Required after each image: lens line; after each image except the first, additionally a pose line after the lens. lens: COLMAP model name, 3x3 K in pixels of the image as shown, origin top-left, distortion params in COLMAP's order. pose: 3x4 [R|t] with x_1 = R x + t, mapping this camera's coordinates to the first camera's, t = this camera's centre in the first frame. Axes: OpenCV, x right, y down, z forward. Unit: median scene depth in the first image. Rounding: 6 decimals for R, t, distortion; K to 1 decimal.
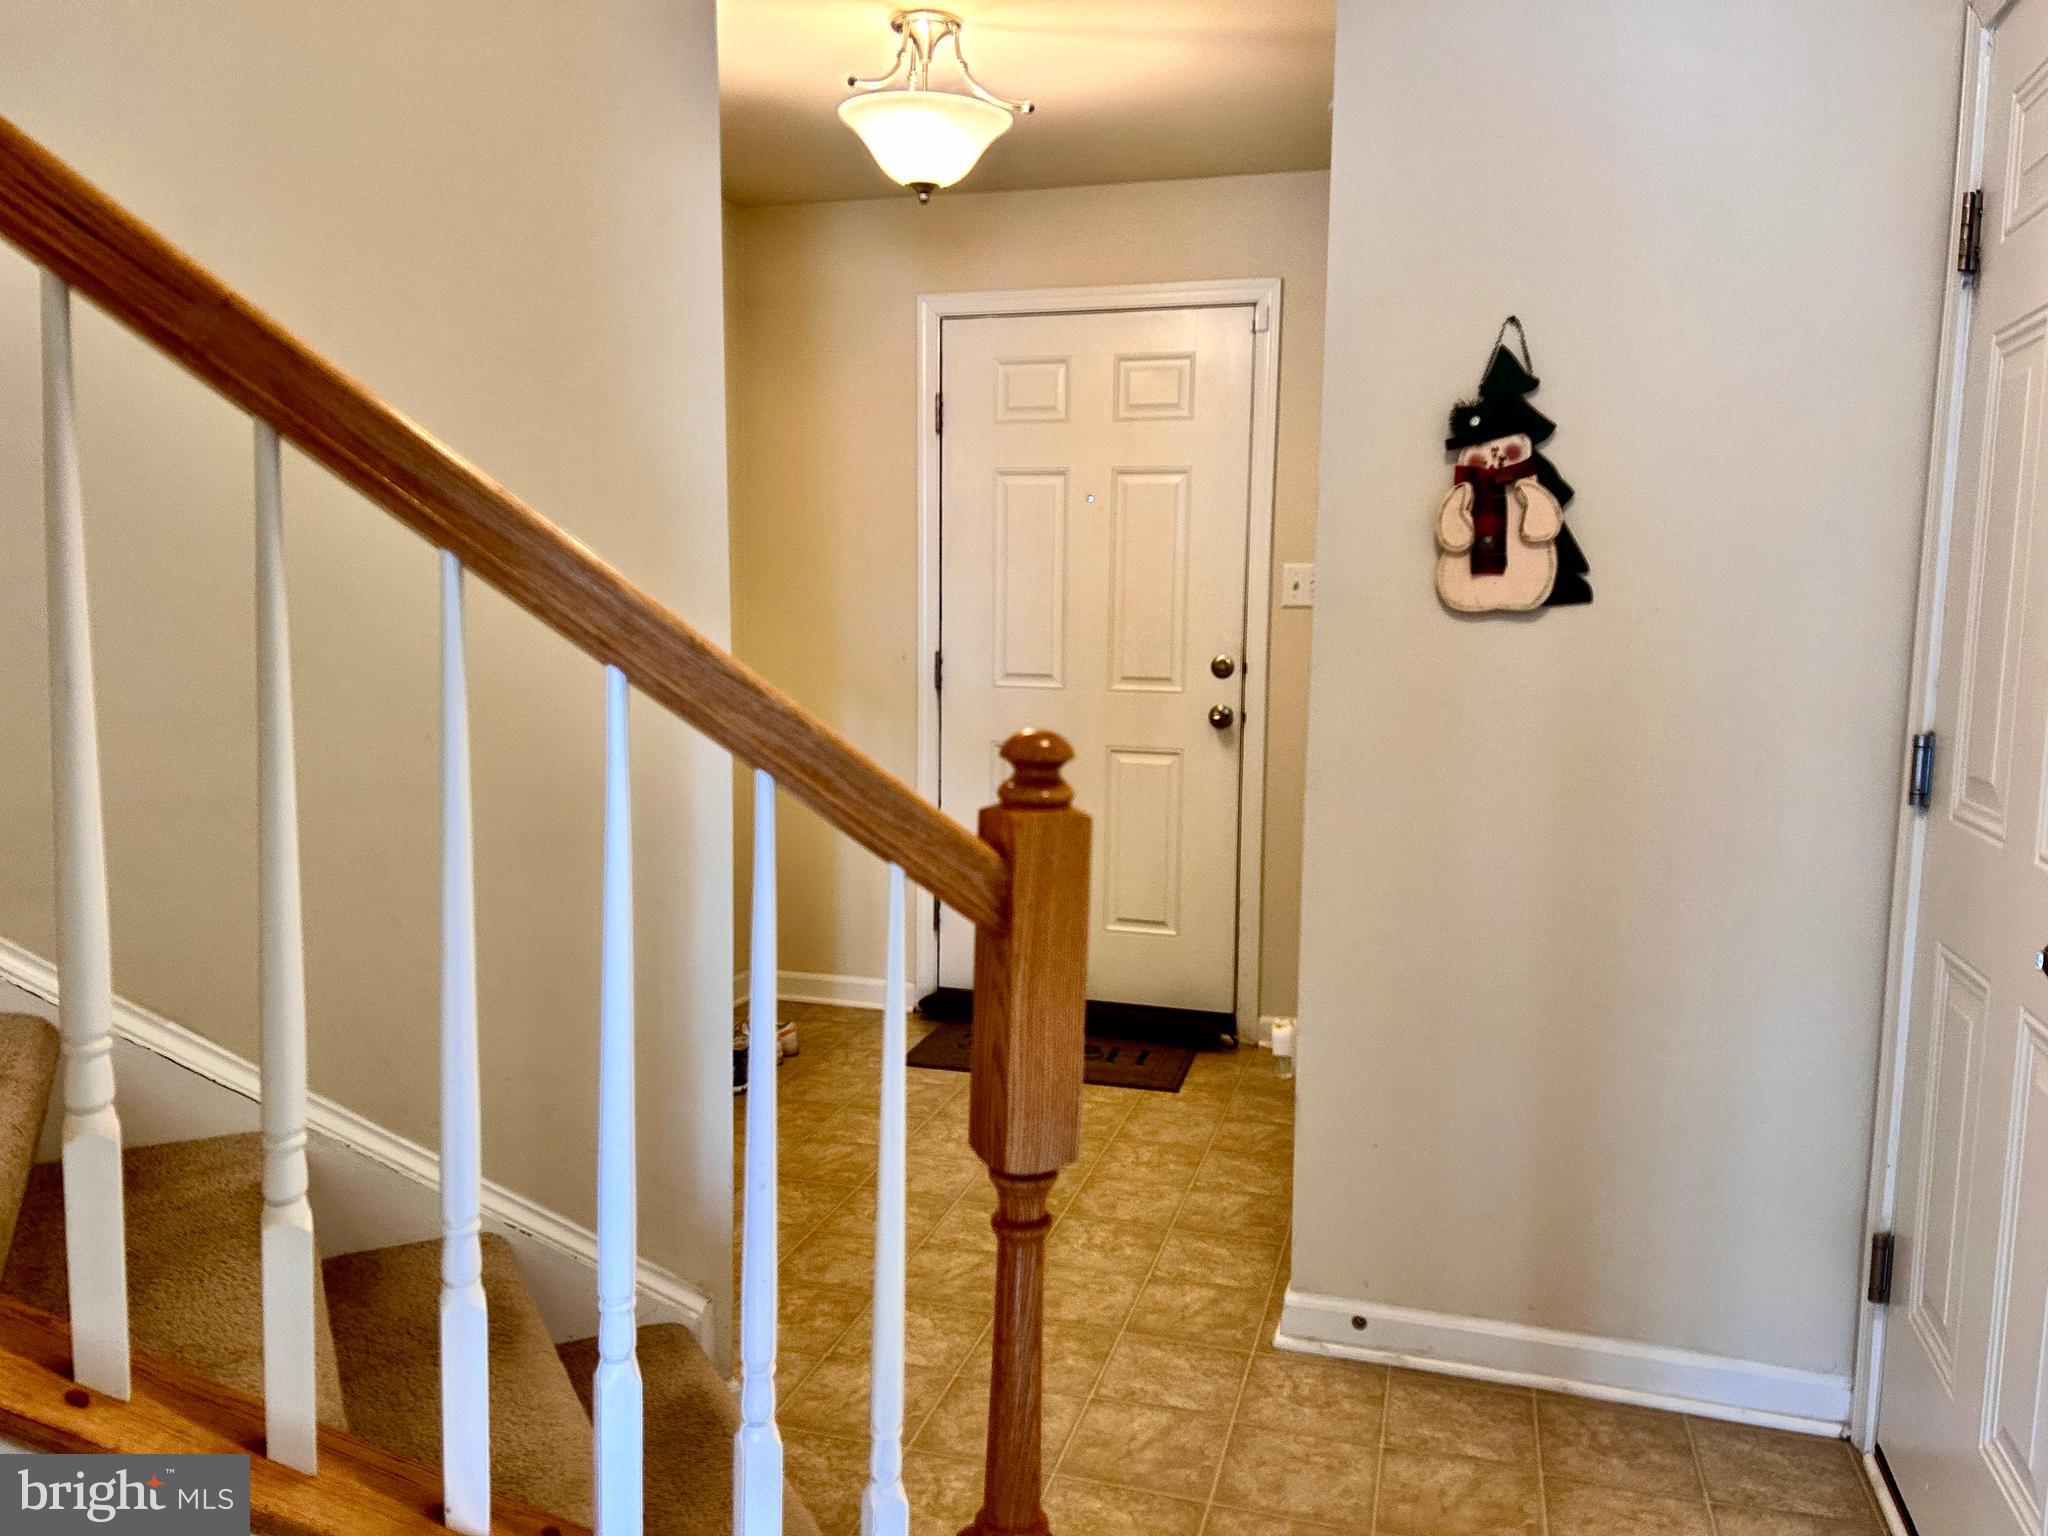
lens RADIAL K [[1436.9, 0, 1024.0], [0, 1436.9, 768.0], [0, 0, 1]] dist [0.143463, -0.085804]
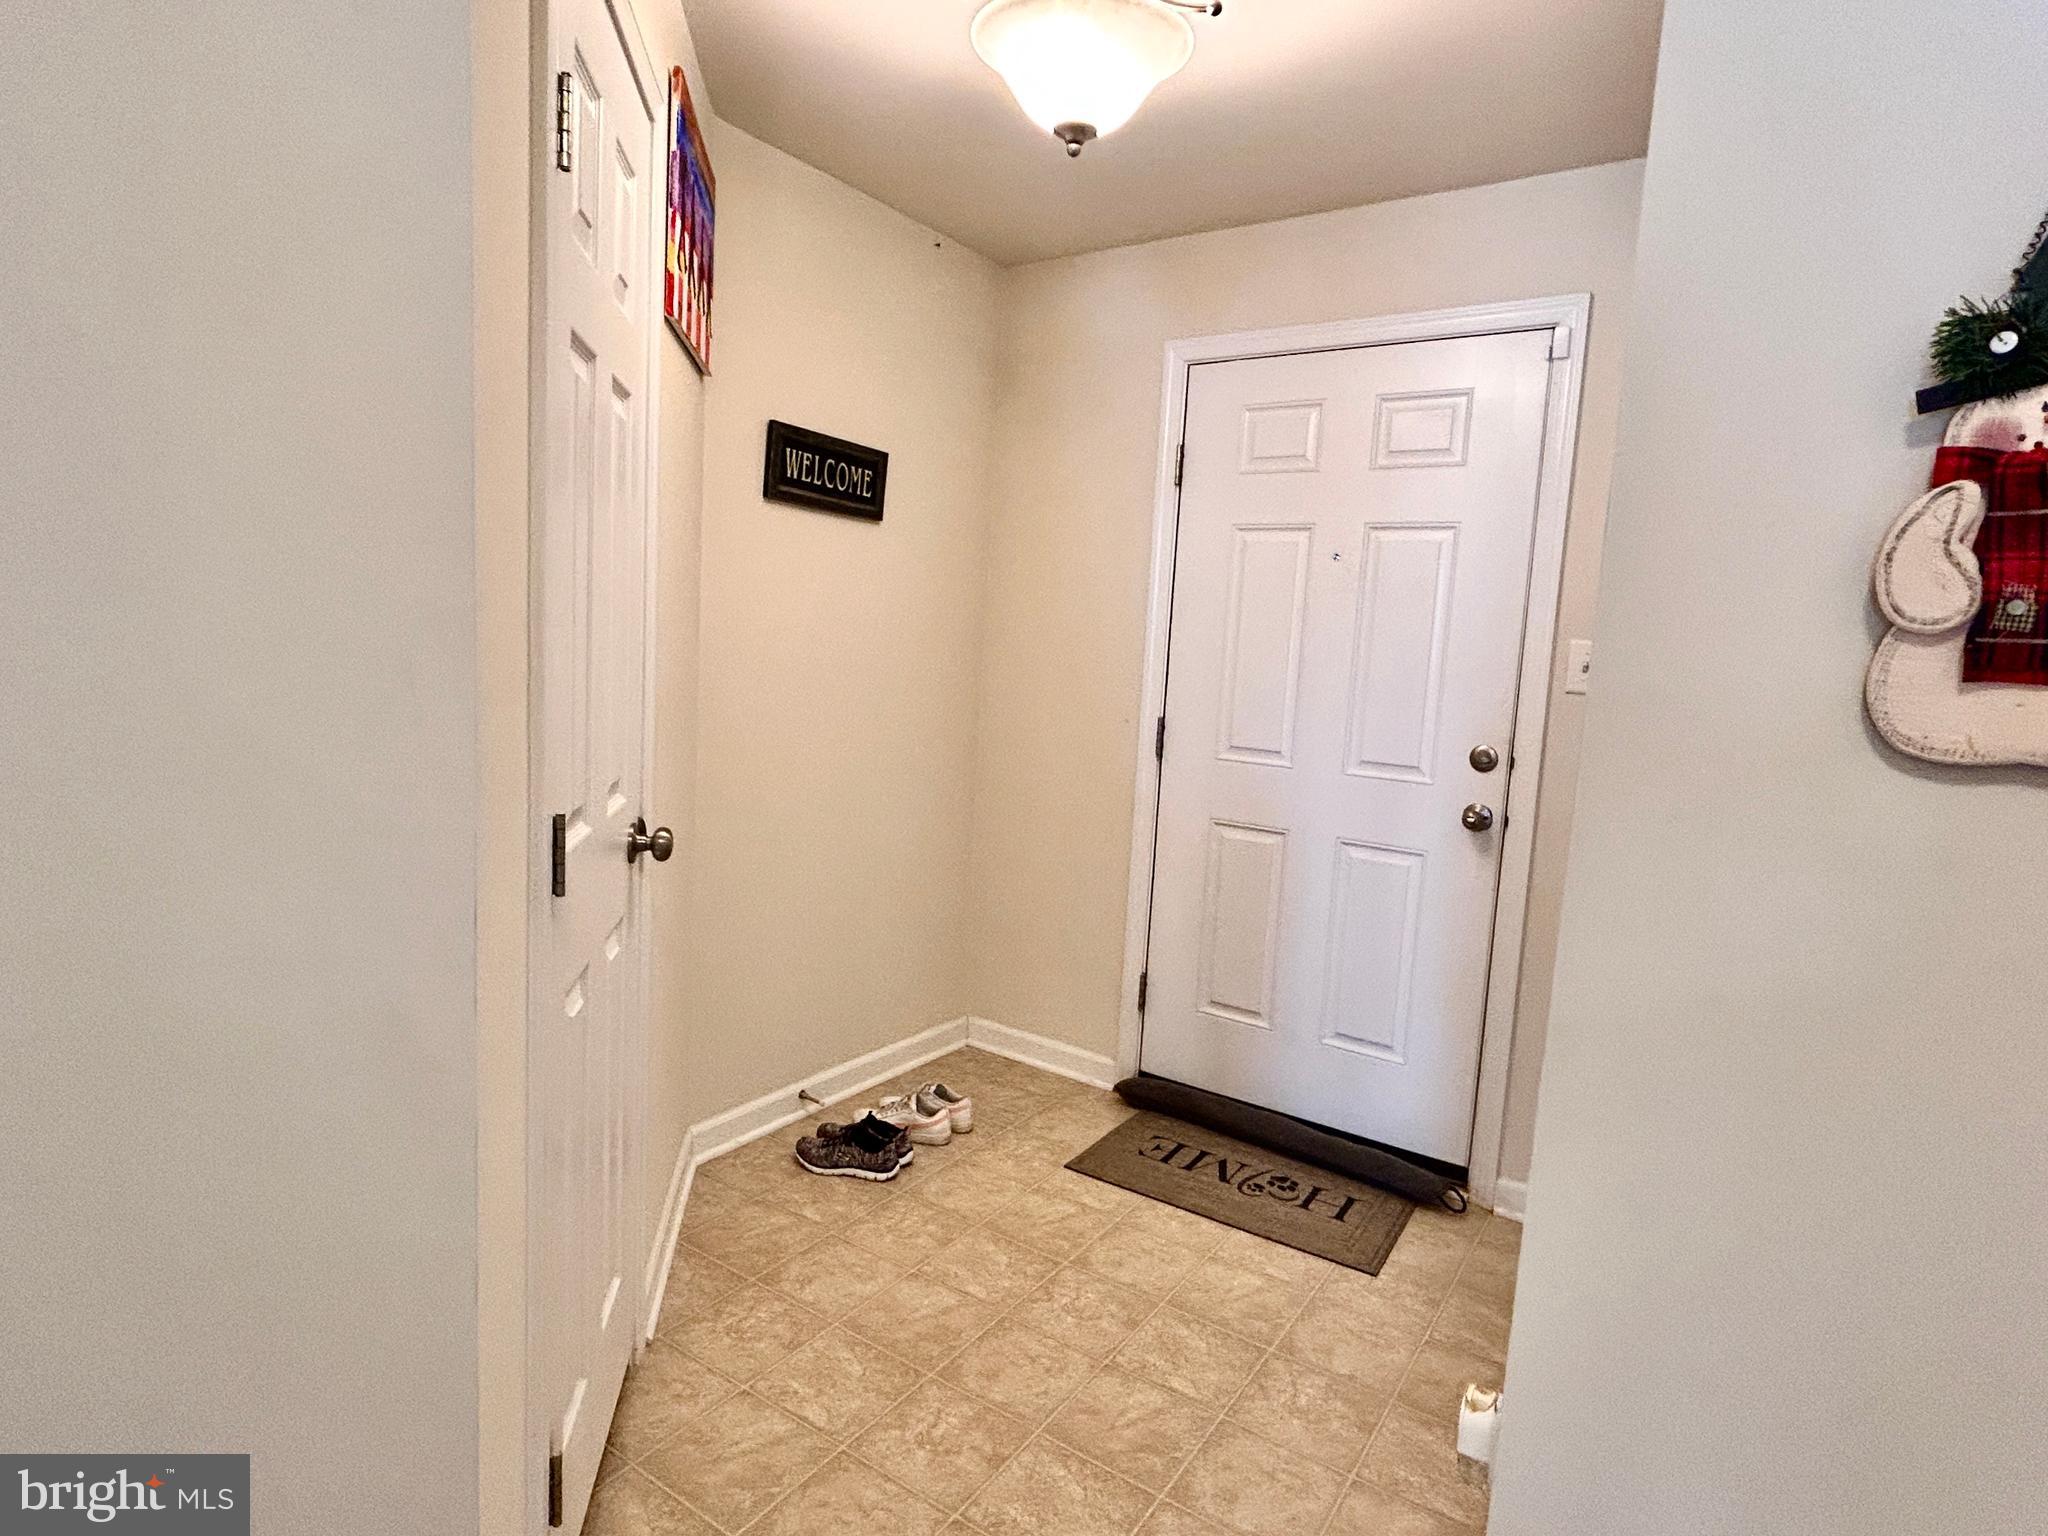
lens RADIAL K [[1093.2, 0, 1024.0], [0, 1093.2, 768.0], [0, 0, 1]] dist [0.000812, -0.000852]
pose [[0.953527, 0.075623, -0.291662, 0.069859], [-0.078806, 0.996890, 0.000836, -0.045250], [0.290818, 0.022187, 0.956521, 0.320124]]
